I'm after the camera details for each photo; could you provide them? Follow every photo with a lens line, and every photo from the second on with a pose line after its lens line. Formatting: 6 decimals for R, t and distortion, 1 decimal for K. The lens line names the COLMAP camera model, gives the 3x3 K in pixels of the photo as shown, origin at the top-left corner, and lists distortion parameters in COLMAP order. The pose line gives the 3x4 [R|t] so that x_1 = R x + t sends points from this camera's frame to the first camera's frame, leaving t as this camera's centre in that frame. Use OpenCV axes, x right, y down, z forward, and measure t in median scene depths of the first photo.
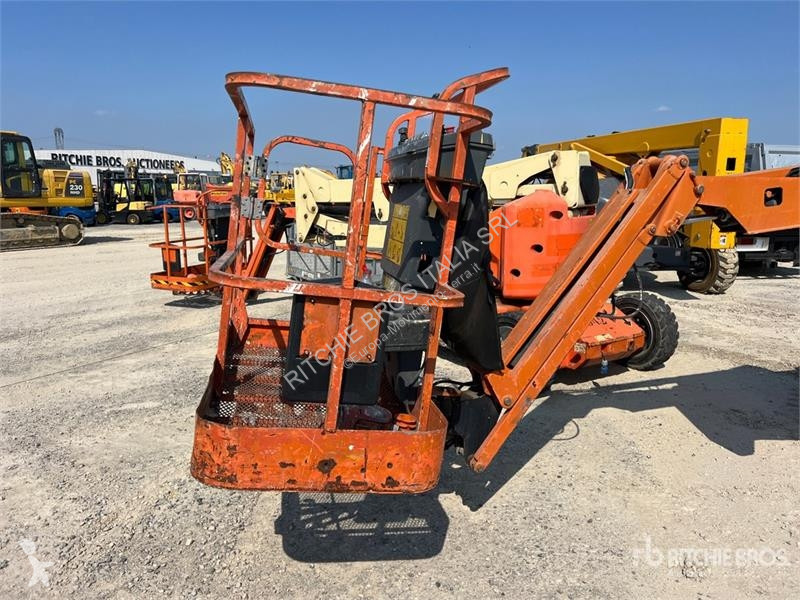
lens RADIAL K [[607.5, 0, 400.0], [0, 607.5, 300.0], [0, 0, 1]] dist [0.054084, -0.059446]
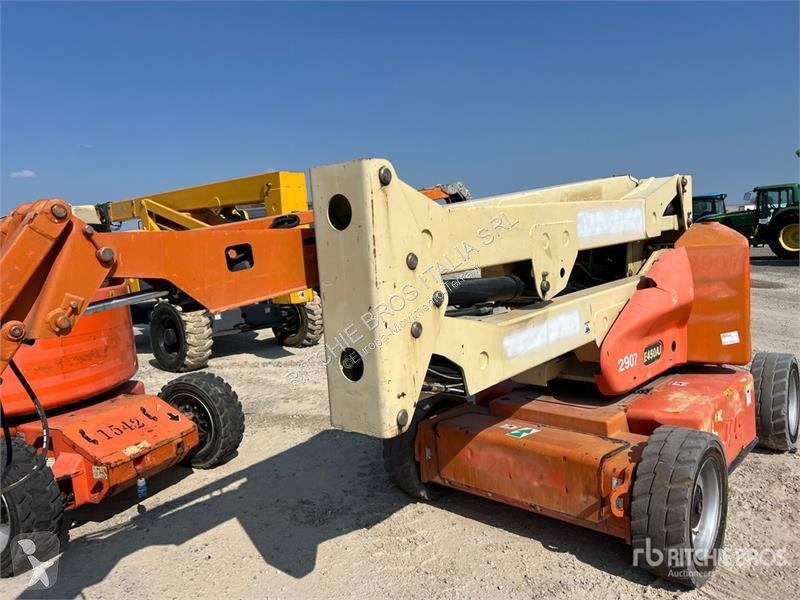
lens RADIAL K [[607.5, 0, 400.0], [0, 607.5, 300.0], [0, 0, 1]] dist [0.054084, -0.059446]
pose [[0.829501, -0.107054, 0.548150, 0.197512], [0.157106, 0.986553, -0.045071, -0.031025], [-0.535954, 0.123504, 0.835165, 0.169213]]
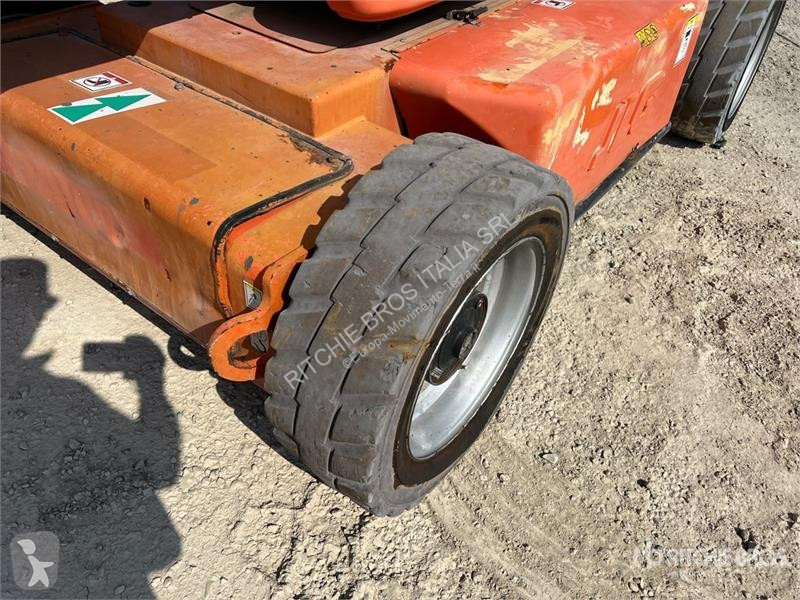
lens RADIAL K [[607.5, 0, 400.0], [0, 607.5, 300.0], [0, 0, 1]] dist [0.054084, -0.059446]
pose [[0.782129, -0.382517, 0.491888, 0.628957], [0.049229, 0.824866, 0.563181, 0.036934], [-0.621168, -0.416265, 0.663983, 0.409296]]
